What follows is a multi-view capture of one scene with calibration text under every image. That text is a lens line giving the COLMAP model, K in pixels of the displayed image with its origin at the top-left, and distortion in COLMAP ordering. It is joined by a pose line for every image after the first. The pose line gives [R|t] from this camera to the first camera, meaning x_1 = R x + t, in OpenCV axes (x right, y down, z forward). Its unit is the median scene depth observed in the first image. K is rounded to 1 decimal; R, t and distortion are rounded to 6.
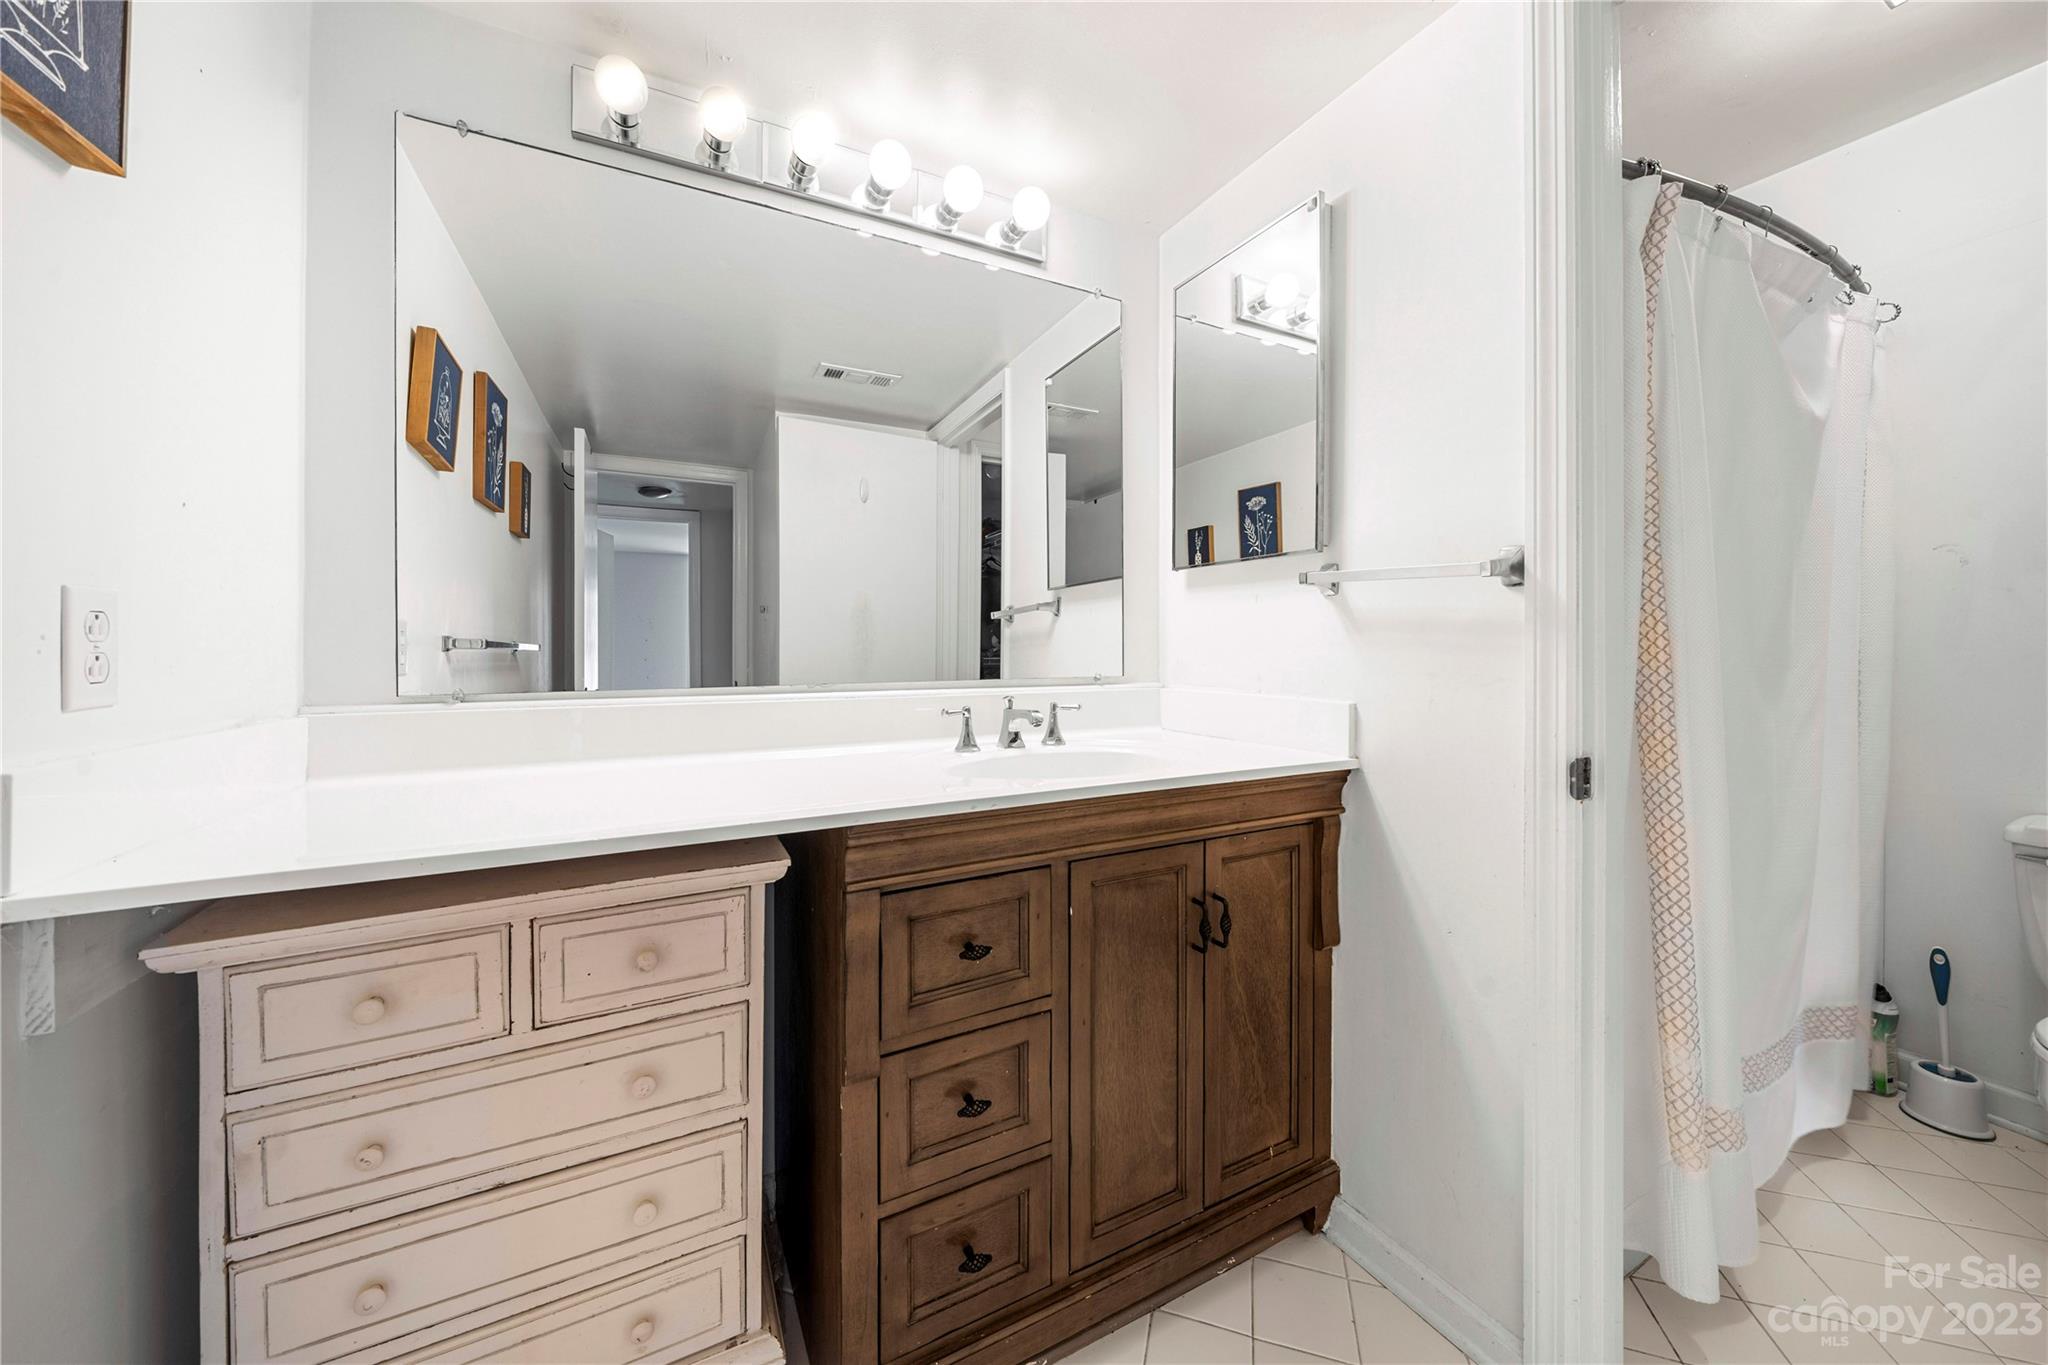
lens RADIAL K [[688.5, 0, 1024.0], [0, 688.5, 645.7], [0, 0, 1]] dist [-0.001540, -0.000067]
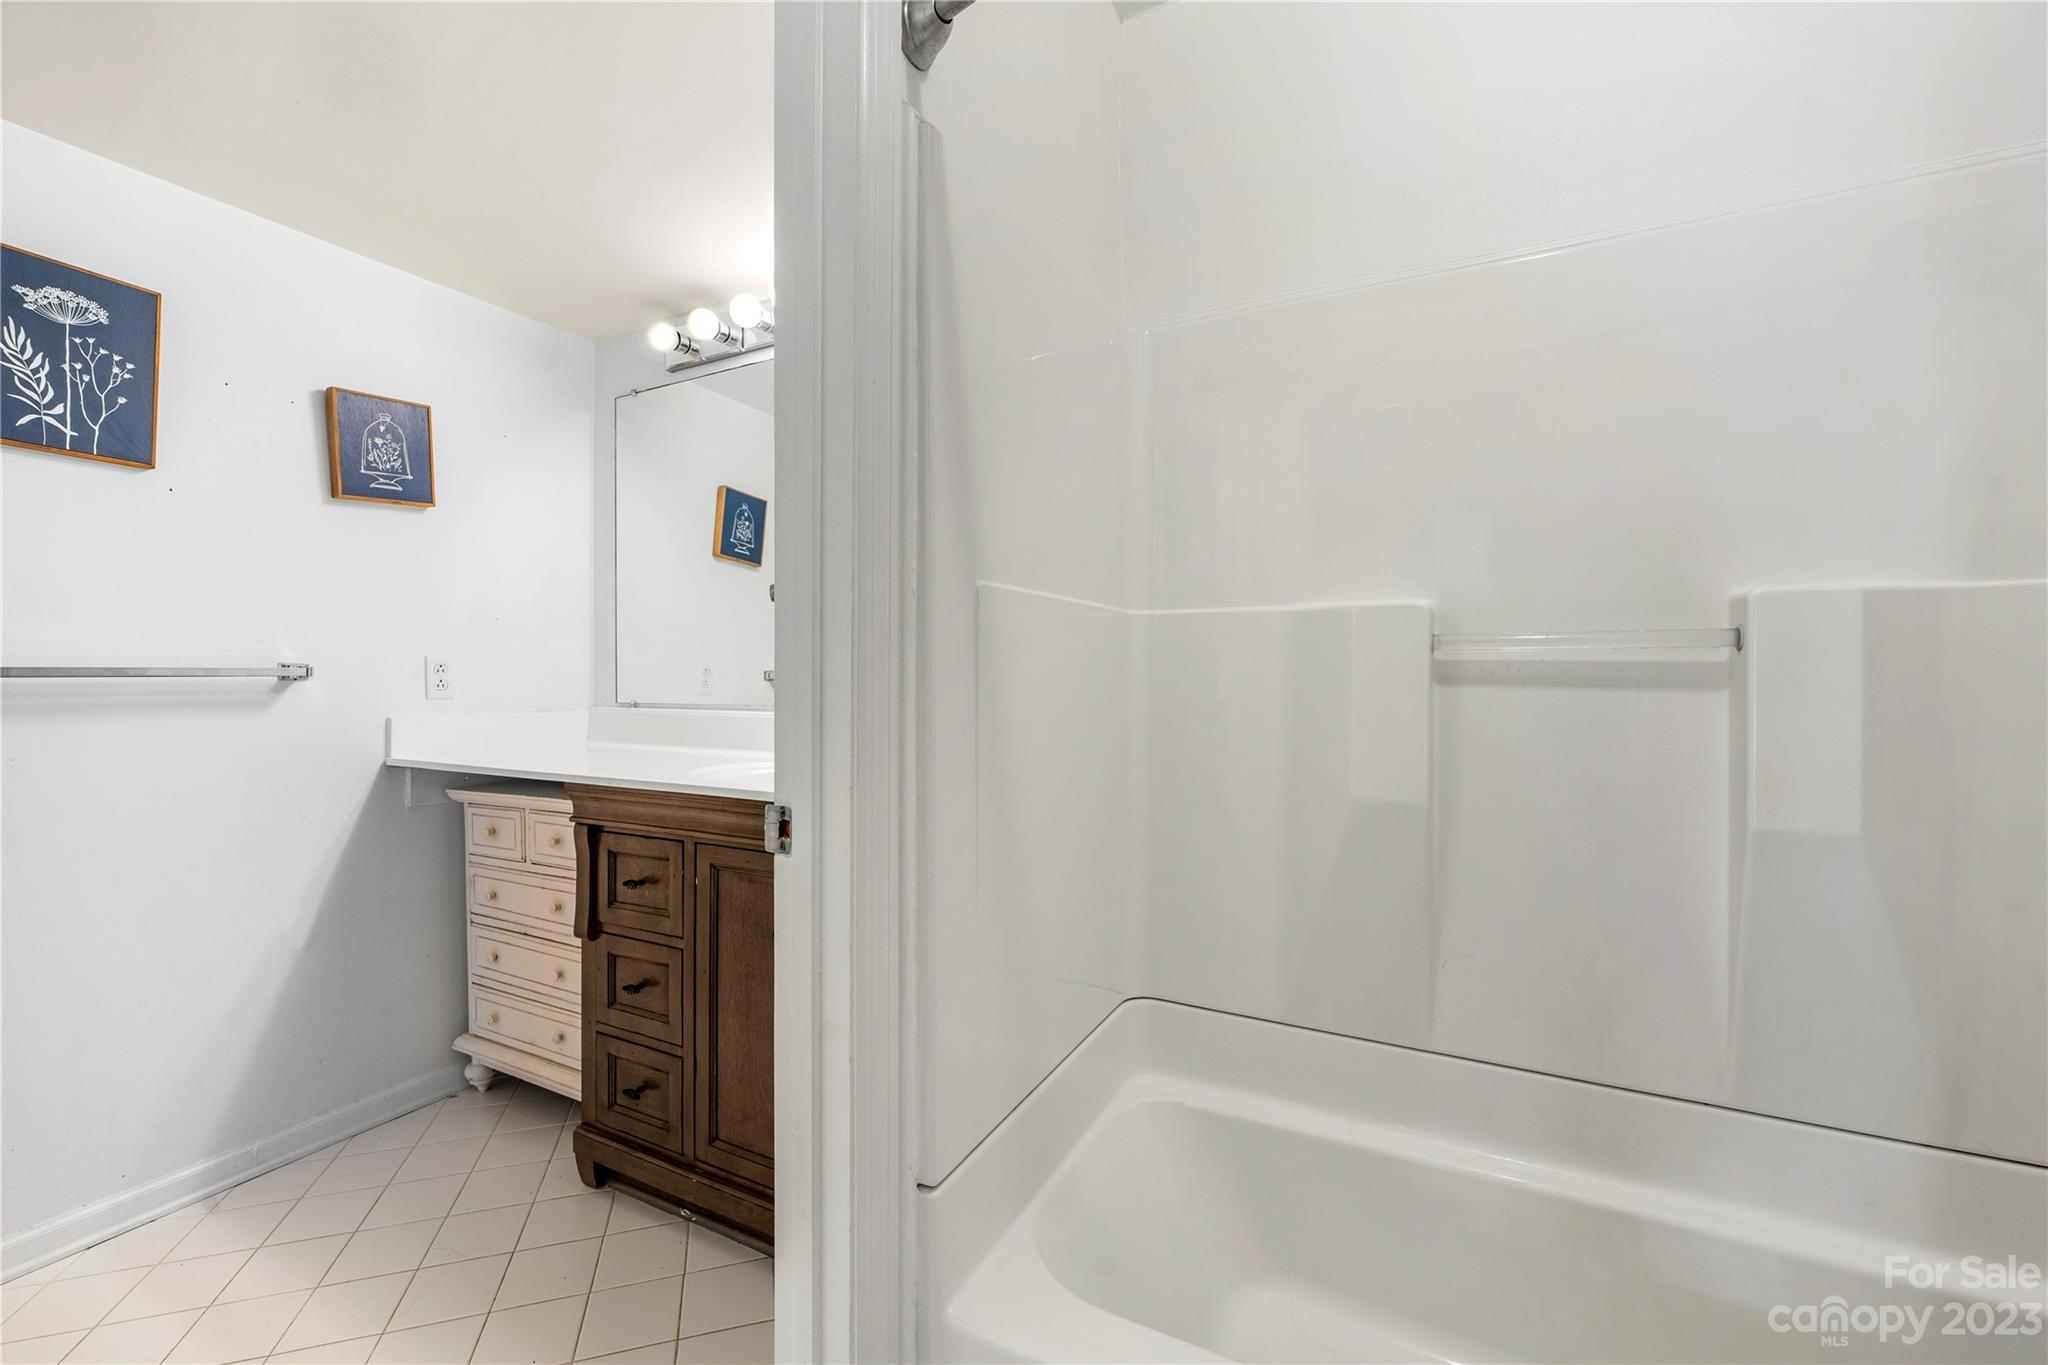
lens RADIAL K [[820.8, 0, 1024.0], [0, 820.8, 682.5], [0, 0, 1]] dist [0.001679, 0.000104]
pose [[0.593256, 0.008101, -0.804973, 1.770246], [-0.002915, 0.999964, 0.007915, -0.003526], [0.805009, -0.002348, 0.593258, 0.609364]]
